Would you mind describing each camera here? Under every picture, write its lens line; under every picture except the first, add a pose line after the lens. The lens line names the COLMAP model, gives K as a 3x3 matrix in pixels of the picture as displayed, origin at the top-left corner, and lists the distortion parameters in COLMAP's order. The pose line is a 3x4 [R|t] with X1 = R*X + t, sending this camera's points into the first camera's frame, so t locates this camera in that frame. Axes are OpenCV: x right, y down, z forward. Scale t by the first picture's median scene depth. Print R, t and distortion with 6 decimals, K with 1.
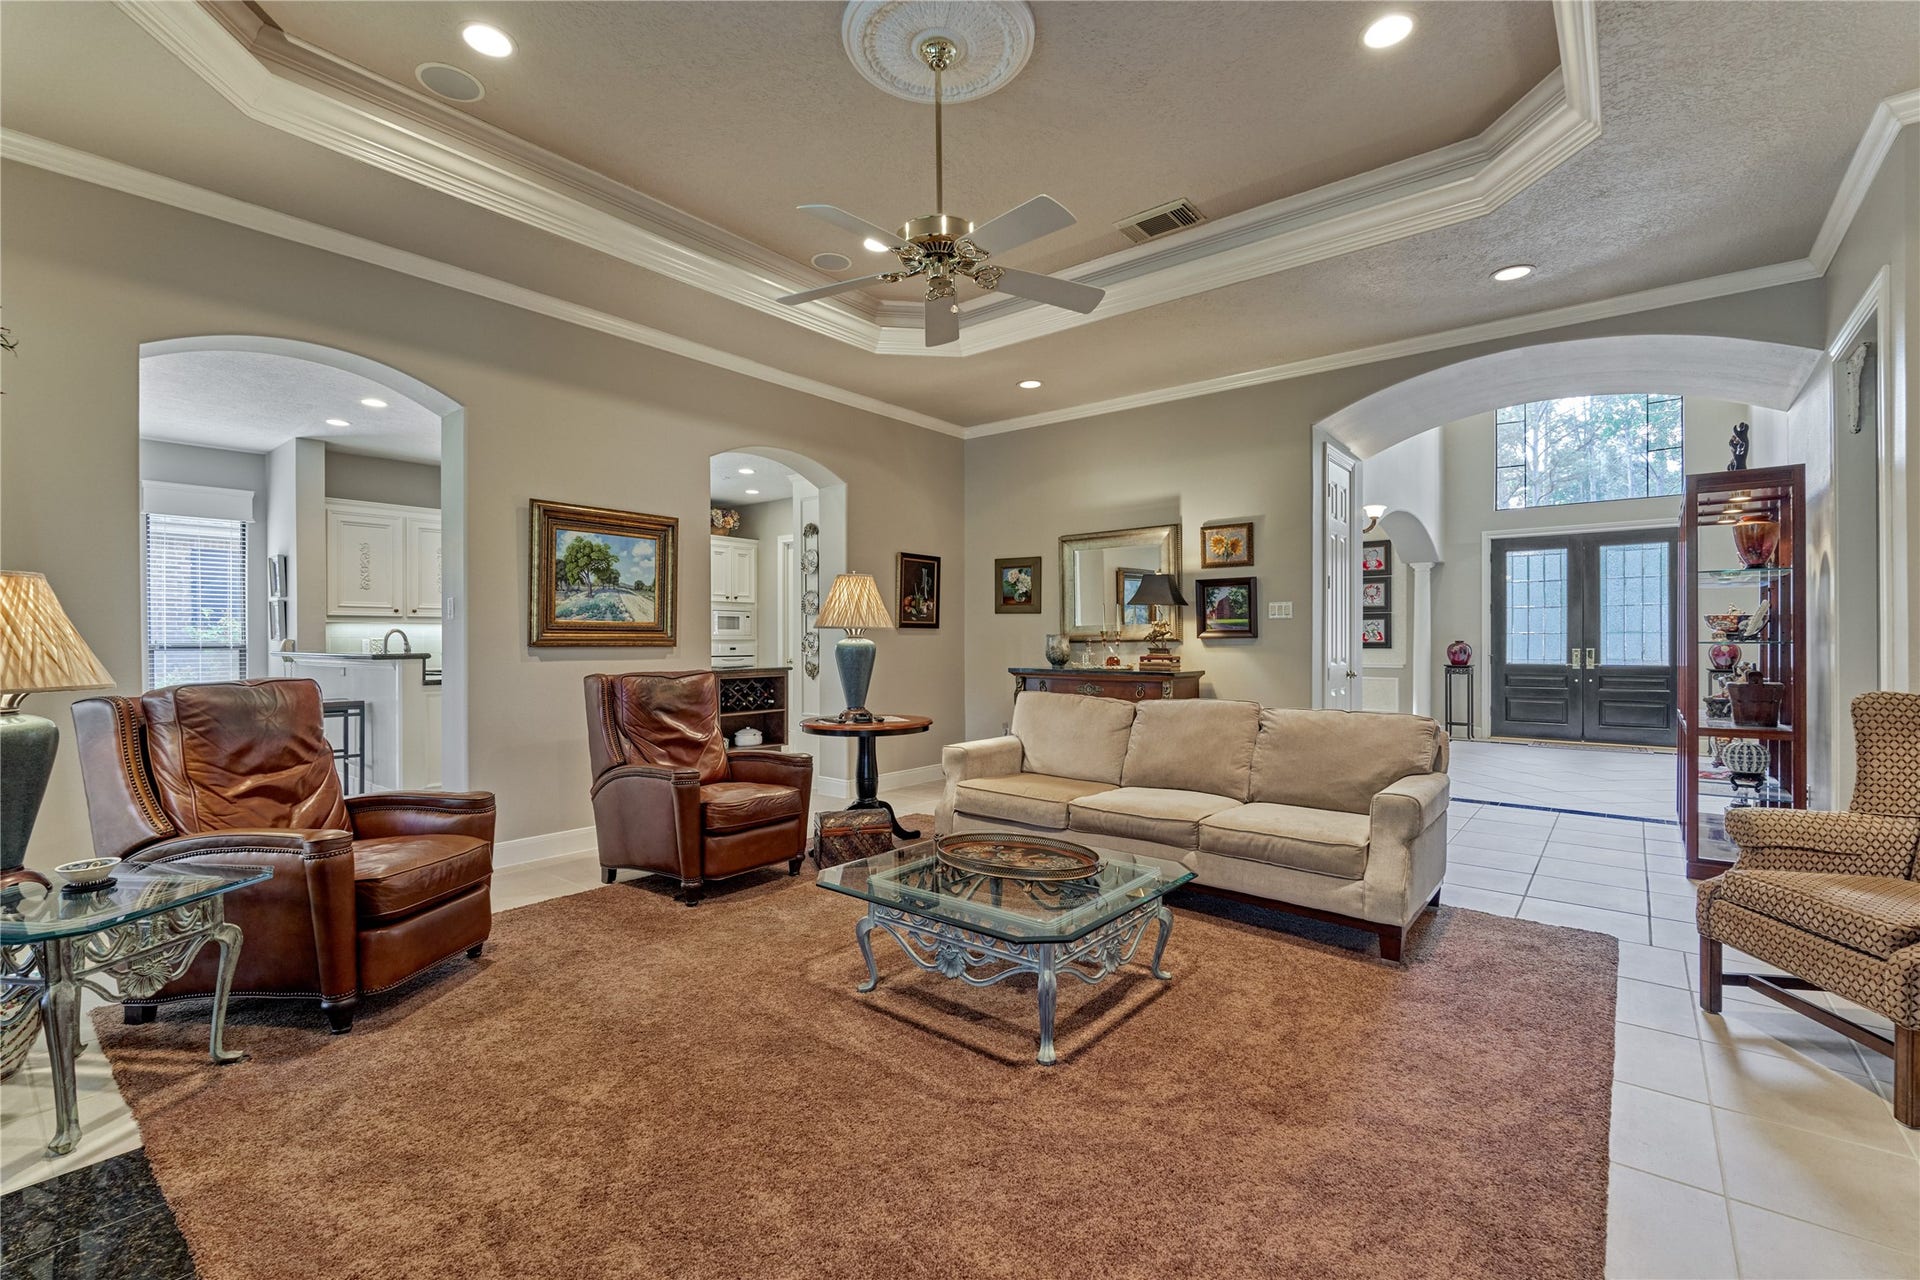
lens RADIAL K [[822.5, 0, 962.1], [0, 822.5, 648.2], [0, 0, 1]] dist [-0.009184, 0.000897]
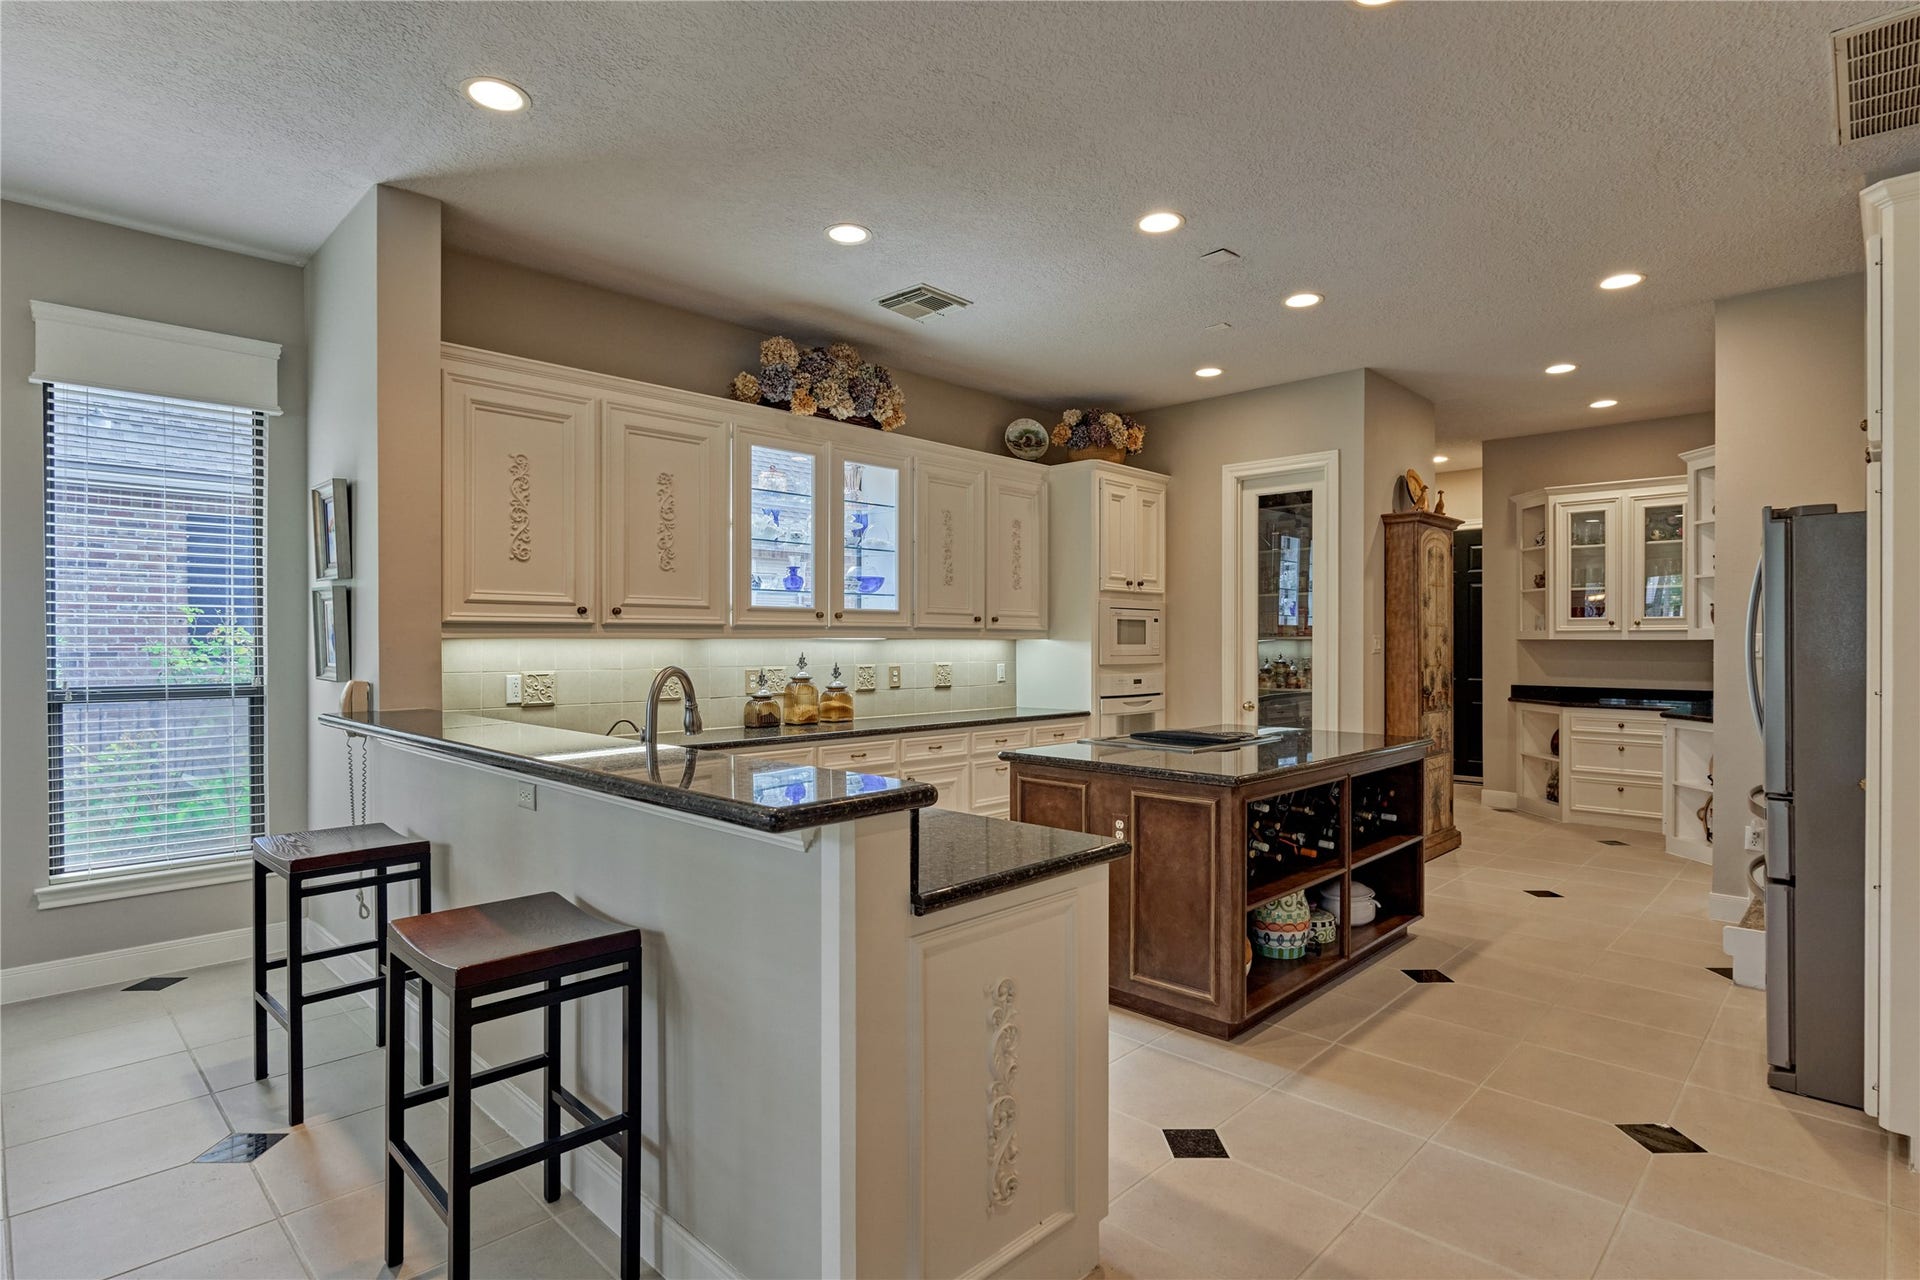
lens RADIAL K [[948.0, 0, 944.0], [0, 948.0, 645.9], [0, 0, 1]] dist [-0.004218, 0.000999]
pose [[0.995107, 0.003326, -0.098746, -0.453704], [-0.003677, 0.999988, -0.003374, -0.026366], [0.098733, 0.003720, 0.995107, 0.520862]]
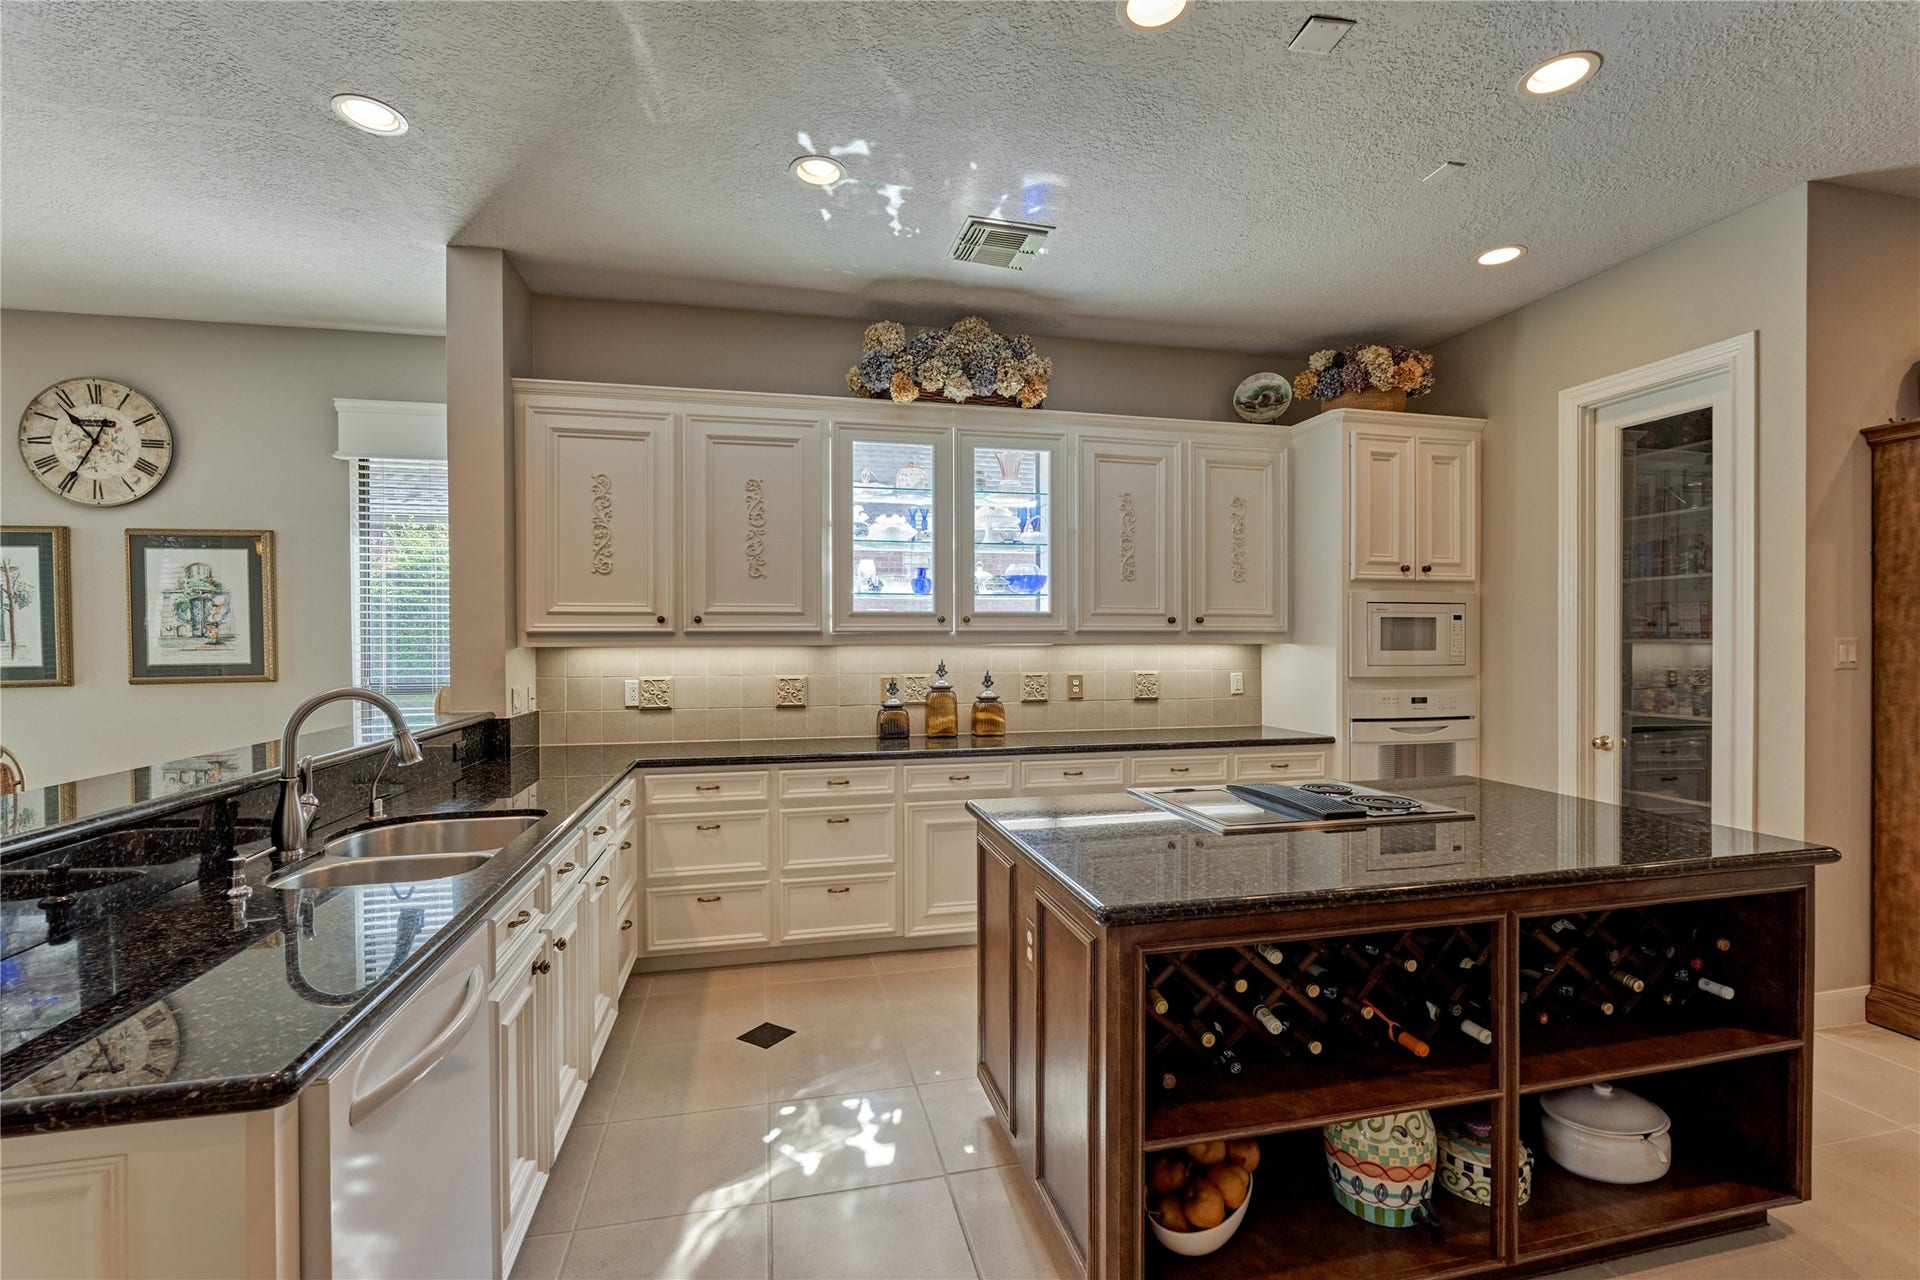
lens RADIAL K [[822.5, 0, 953.9], [0, 822.5, 643.1], [0, 0, 1]] dist [-0.009184, 0.000897]
pose [[0.794854, 0.003036, -0.606794, -0.290623], [-0.004428, 0.999990, -0.000796, -0.033826], [0.606785, 0.003319, 0.794859, 0.745850]]
